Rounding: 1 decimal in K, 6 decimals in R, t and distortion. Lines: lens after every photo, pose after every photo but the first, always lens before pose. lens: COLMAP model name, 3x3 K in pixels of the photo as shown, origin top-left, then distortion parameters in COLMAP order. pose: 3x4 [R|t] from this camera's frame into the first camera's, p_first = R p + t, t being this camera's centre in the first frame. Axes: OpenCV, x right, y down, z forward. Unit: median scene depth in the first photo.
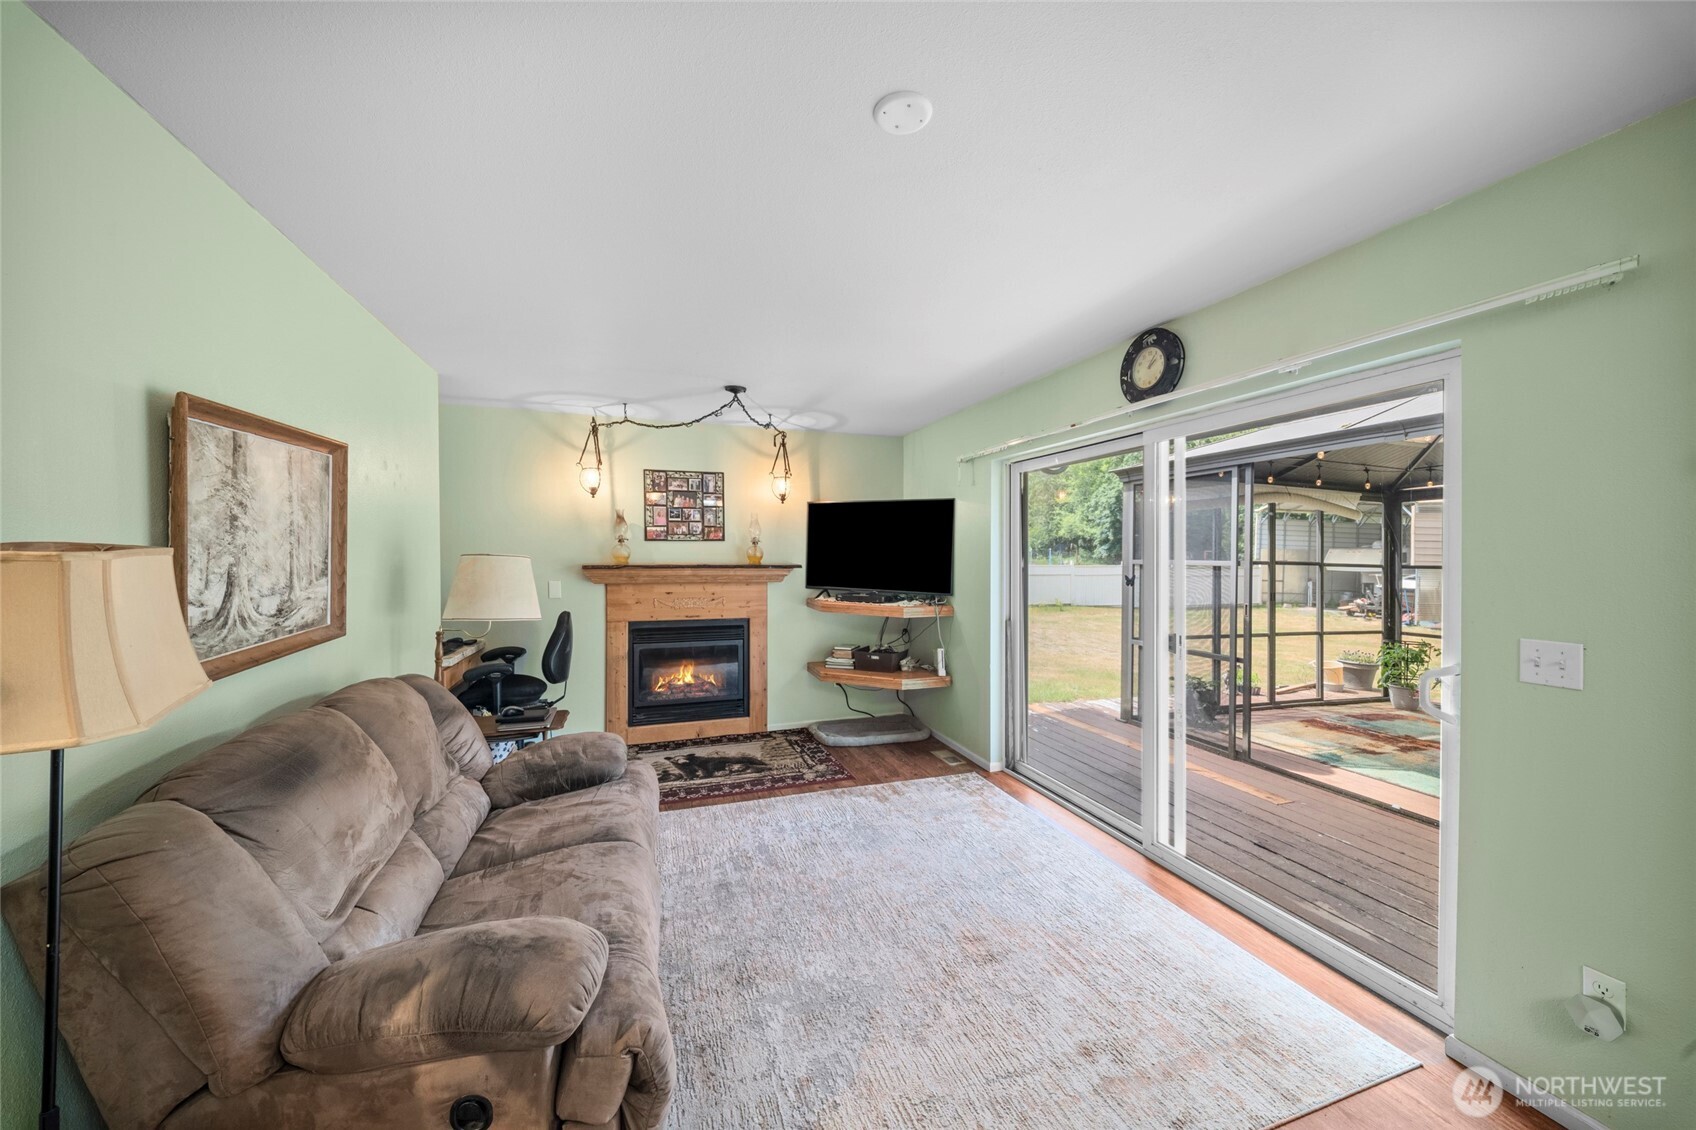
lens RADIAL K [[607.1, 0, 852.9], [0, 607.1, 563.9], [0, 0, 1]] dist [-0.001272, -0.000220]
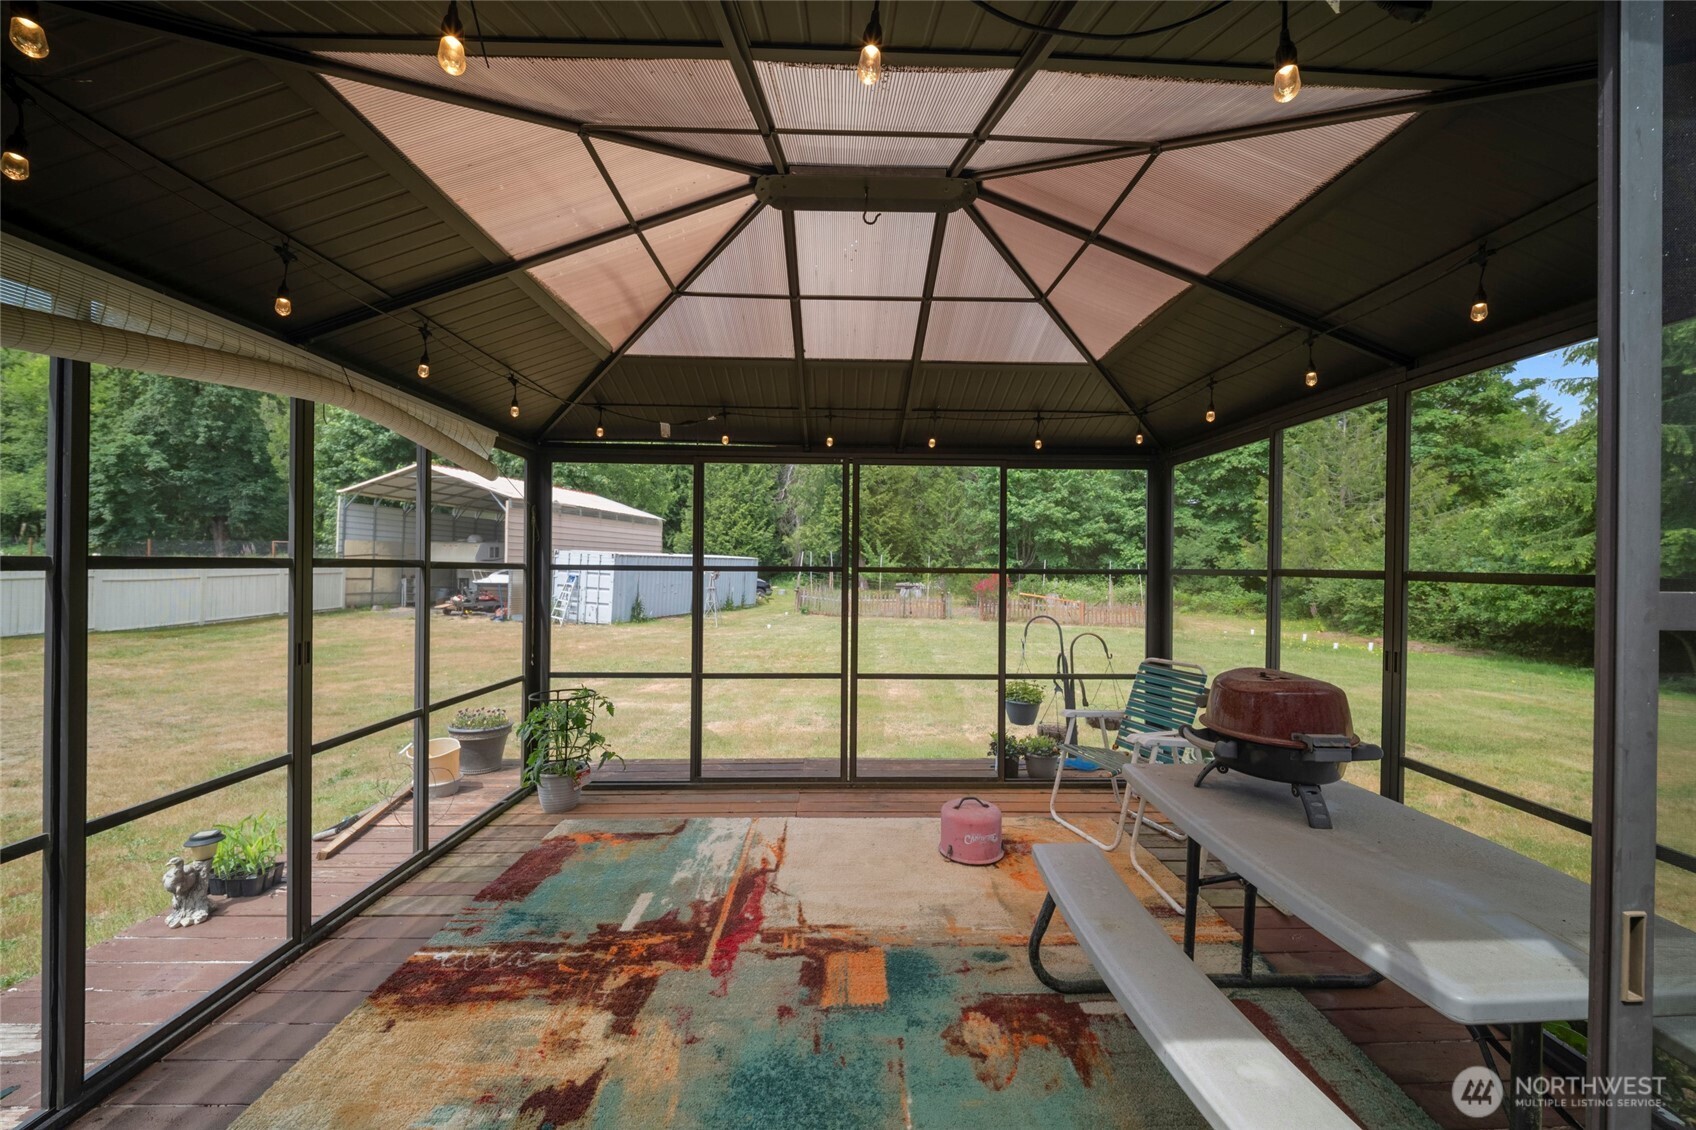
lens RADIAL K [[619.0, 0, 850.3], [0, 619.0, 554.5], [0, 0, 1]] dist [-0.000355, -0.000104]
pose [[0.296077, 0.009042, 0.955121, 0.813514], [-0.004512, 0.999957, -0.008068, -0.007993], [-0.955153, -0.001920, 0.296105, 1.078186]]
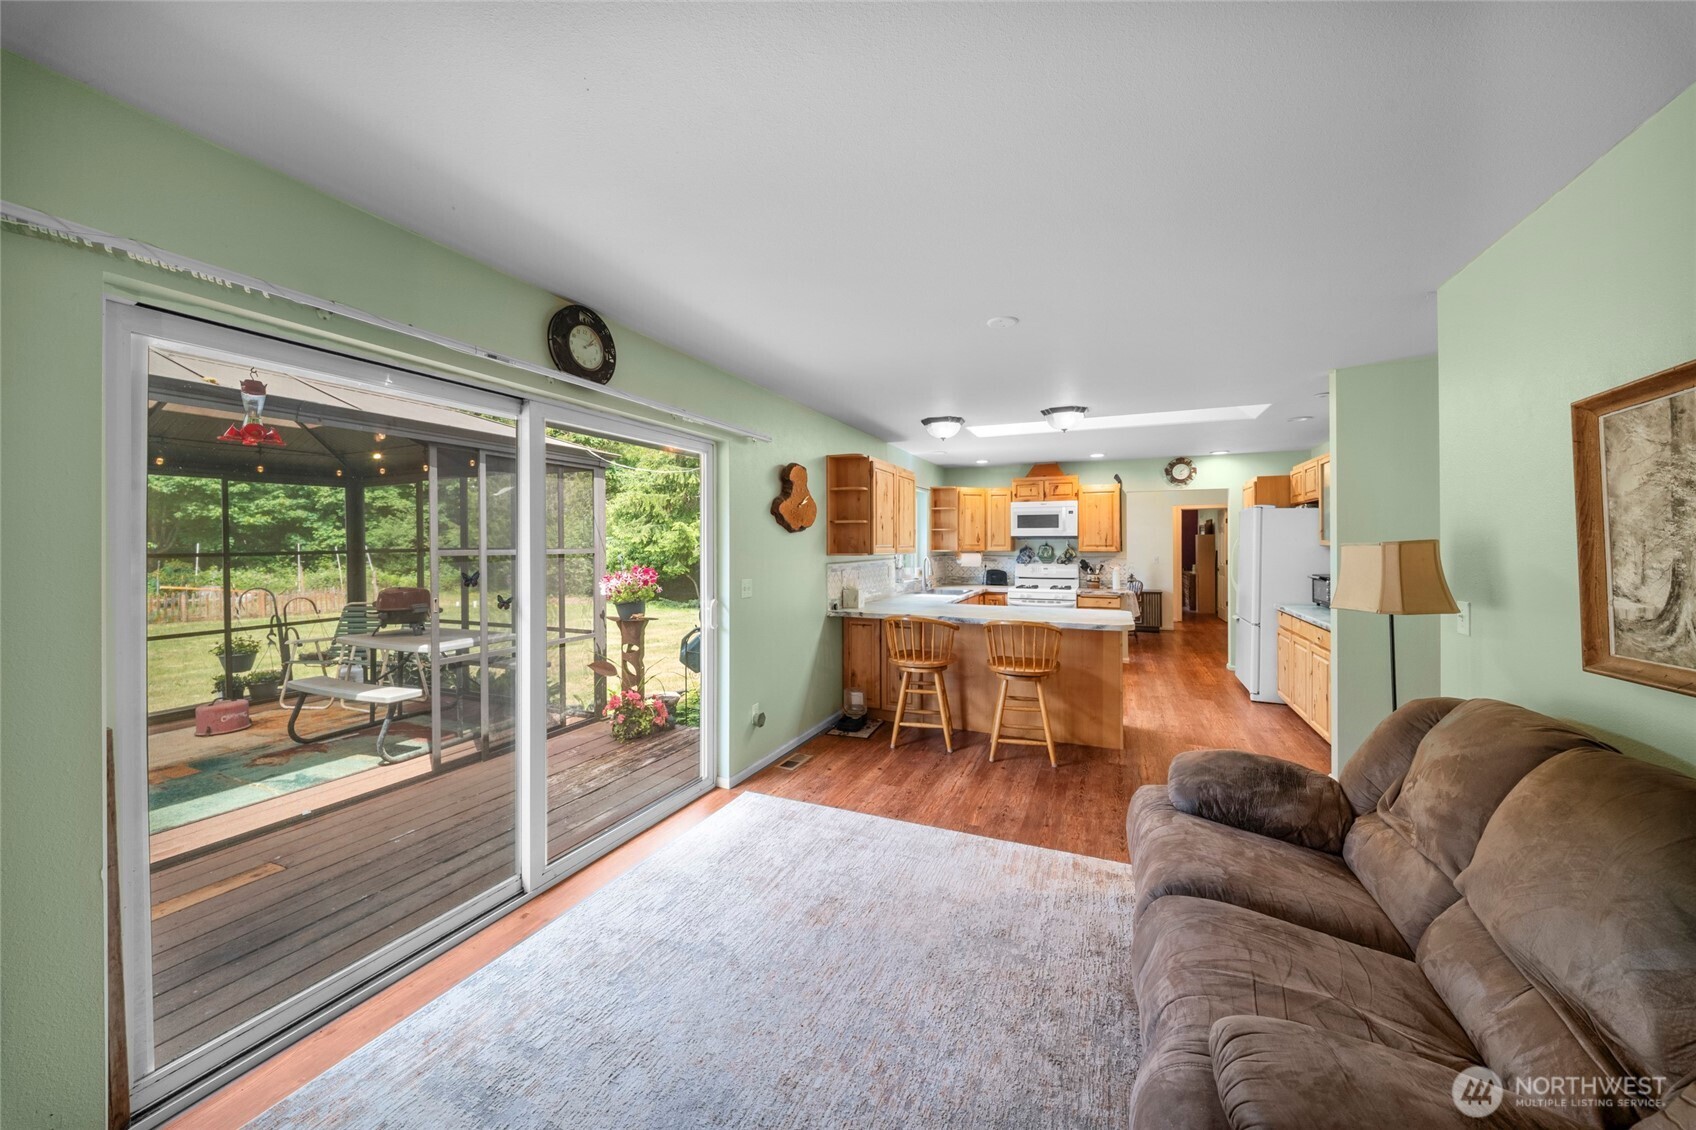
lens RADIAL K [[619.0, 0, 850.3], [0, 619.0, 554.5], [0, 0, 1]] dist [-0.000355, -0.000104]
pose [[-0.737279, -0.012368, 0.675475, -0.405823], [0.008813, 0.999571, 0.027920, -0.020658], [-0.675531, 0.026538, -0.736854, 1.254794]]
